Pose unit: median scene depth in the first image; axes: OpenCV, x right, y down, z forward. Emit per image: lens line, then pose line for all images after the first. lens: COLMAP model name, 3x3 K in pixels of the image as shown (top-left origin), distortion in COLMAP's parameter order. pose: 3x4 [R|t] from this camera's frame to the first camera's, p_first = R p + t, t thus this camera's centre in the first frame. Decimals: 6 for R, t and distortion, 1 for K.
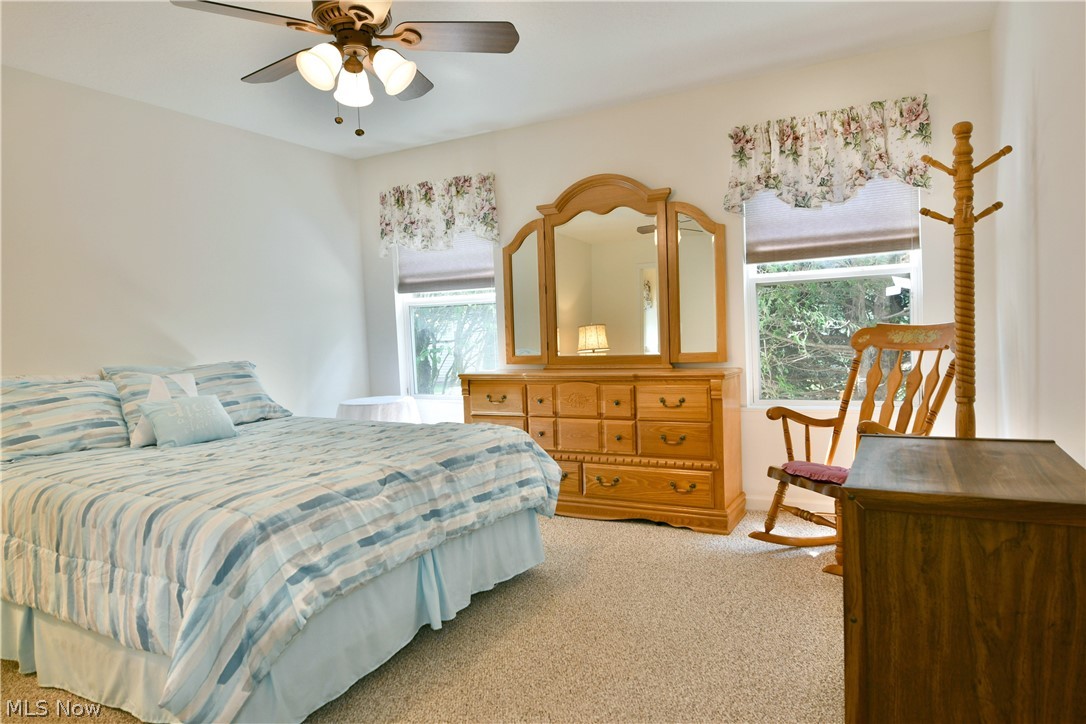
lens RADIAL K [[658.4, 0, 539.4], [0, 658.4, 360.7], [0, 0, 1]] dist [-0.016969, -0.001419]
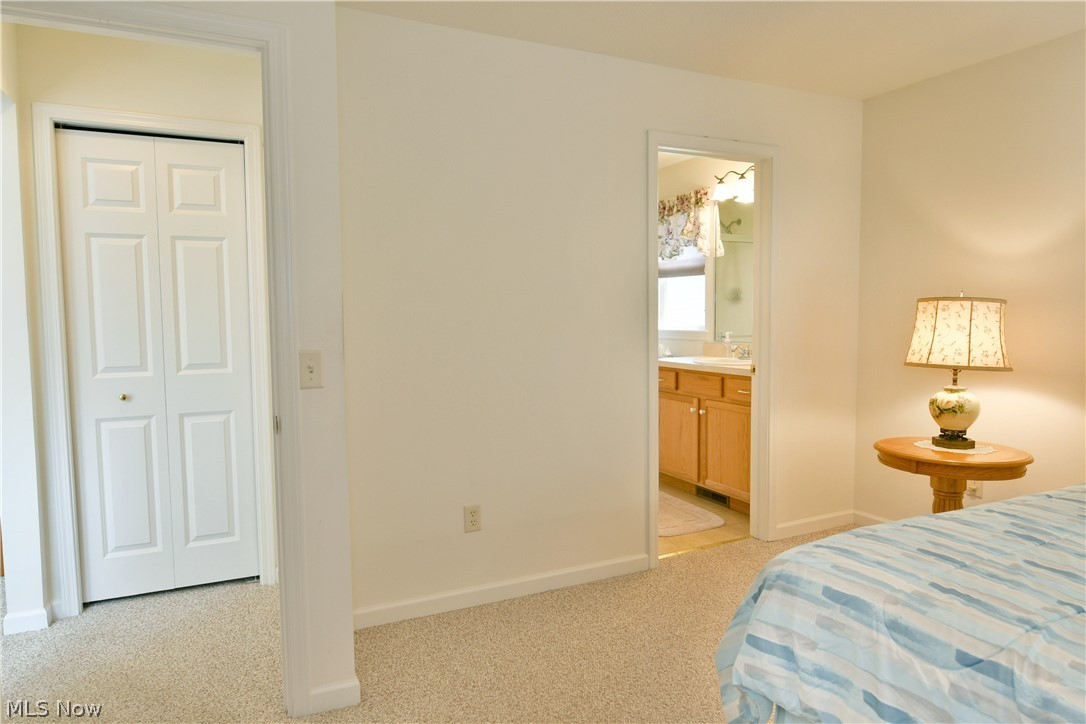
lens RADIAL K [[687.8, 0, 543.0], [0, 687.8, 362.0], [0, 0, 1]] dist [-0.001863, -0.001846]
pose [[-0.594300, 0.111432, -0.796486, 0.281107], [-0.009772, 0.989281, 0.145696, -0.100020], [0.804184, 0.094370, -0.586841, 0.708320]]
